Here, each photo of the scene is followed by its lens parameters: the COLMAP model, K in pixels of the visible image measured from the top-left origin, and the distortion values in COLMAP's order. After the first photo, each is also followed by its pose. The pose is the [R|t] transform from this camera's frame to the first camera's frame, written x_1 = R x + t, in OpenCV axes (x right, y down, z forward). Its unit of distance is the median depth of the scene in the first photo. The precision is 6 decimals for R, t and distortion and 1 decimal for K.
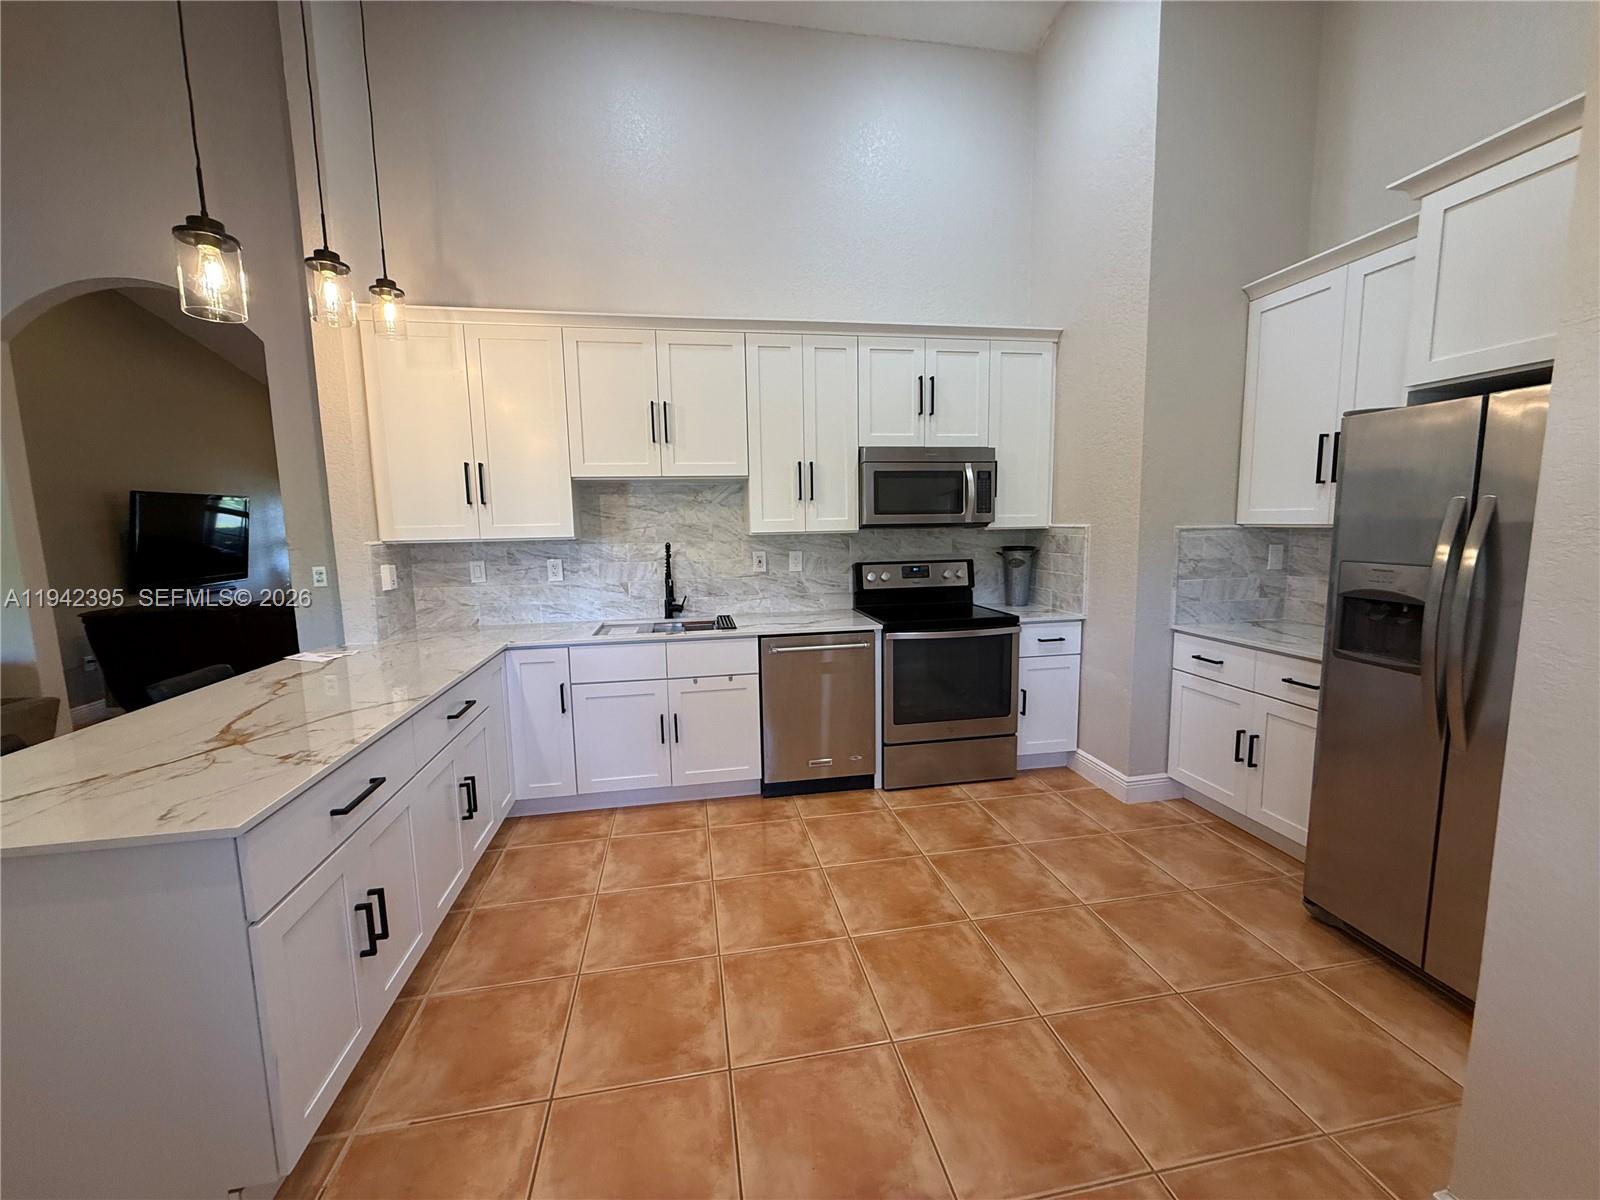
lens RADIAL K [[635.3, 0, 797.0], [0, 635.3, 596.9], [0, 0, 1]] dist [-0.000419, -0.000366]
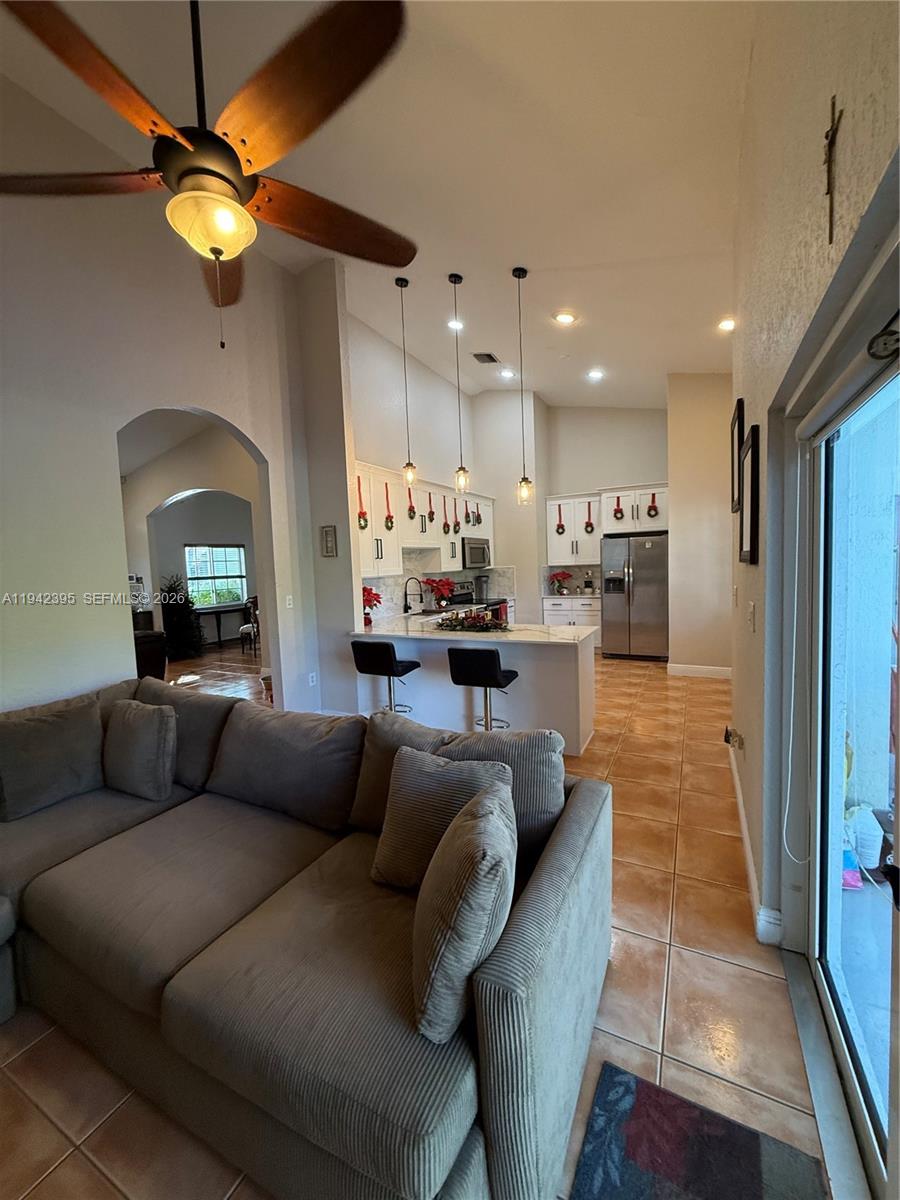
lens RADIAL K [[476.5, 0, 453.5], [0, 476.5, 596.6], [0, 0, 1]] dist [-0.000419, -0.000366]
pose [[0.602767, -0.060991, 0.795583, -1.447835], [0.119953, 0.992670, -0.014781, 0.023687], [-0.788849, 0.104342, 0.605664, -0.100441]]
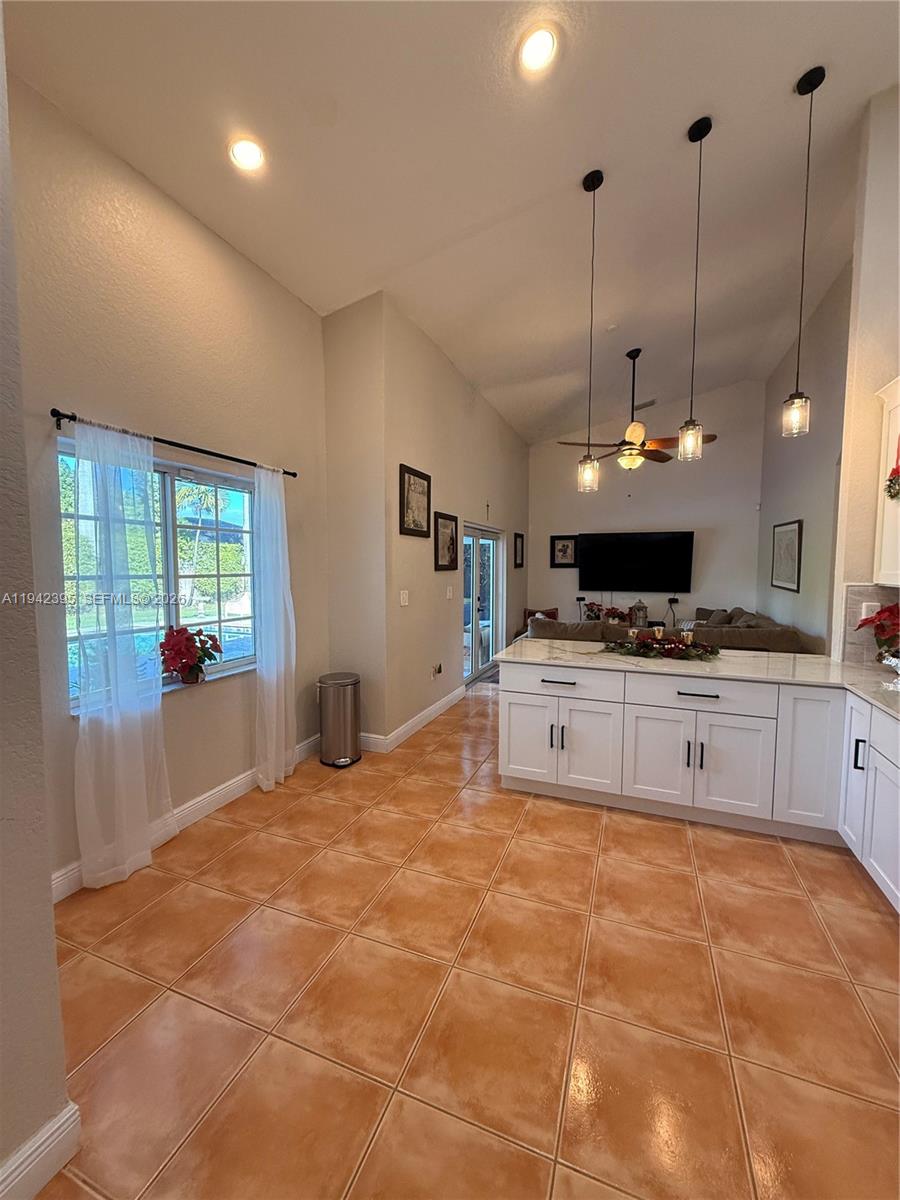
lens RADIAL K [[476.5, 0, 451.8], [0, 476.5, 598.4], [0, 0, 1]] dist [-0.000419, -0.000366]
pose [[-0.525126, 0.078020, -0.847440, 0.477521], [-0.090730, 0.984981, 0.146905, -0.106918], [0.846174, 0.154032, -0.510160, 0.705479]]
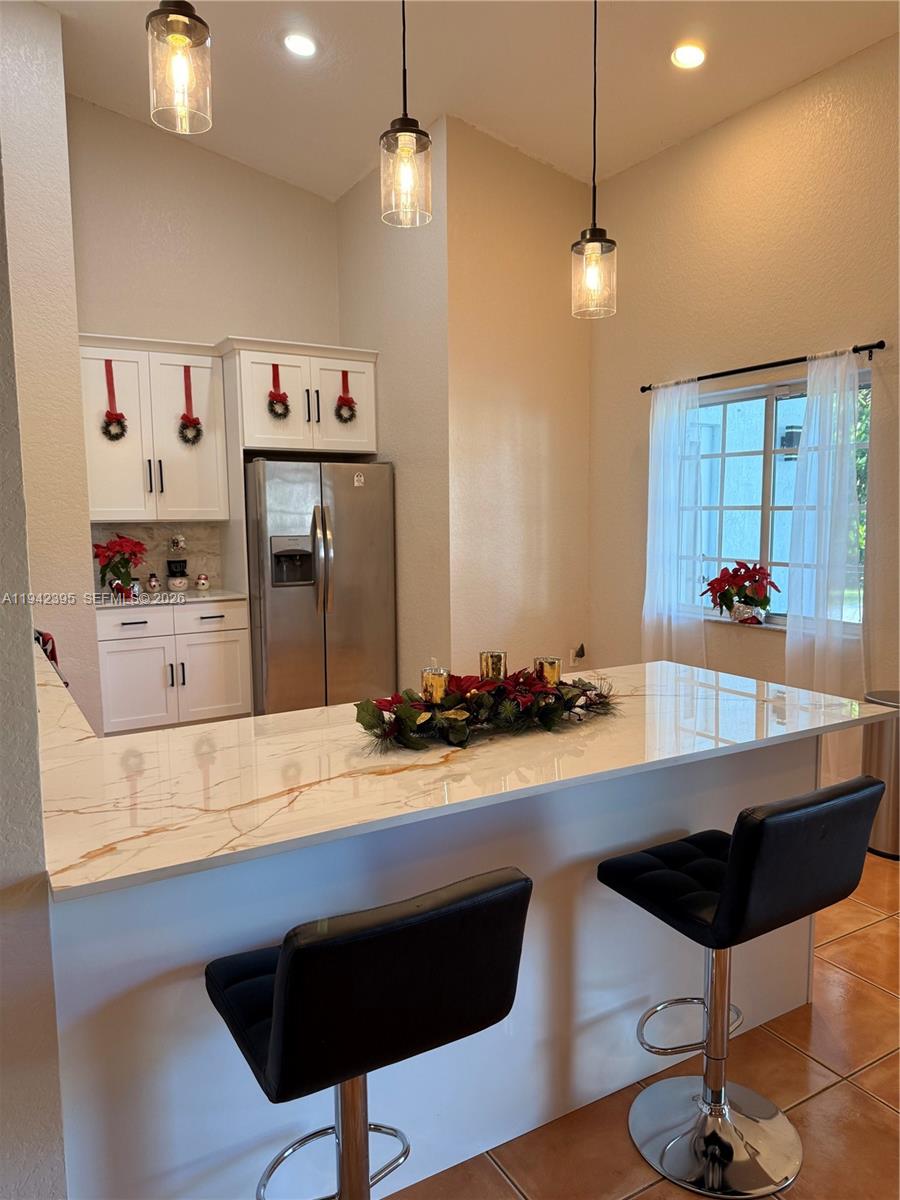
lens RADIAL K [[835.6, 0, 459.6], [0, 835.6, 609.4], [0, 0, 1]] dist [0.056877, -0.062540]
pose [[-0.354392, -0.088246, 0.930924, -1.008325], [0.127157, 0.981742, 0.141471, -0.074363], [-0.926411, 0.168509, -0.336701, 0.804151]]
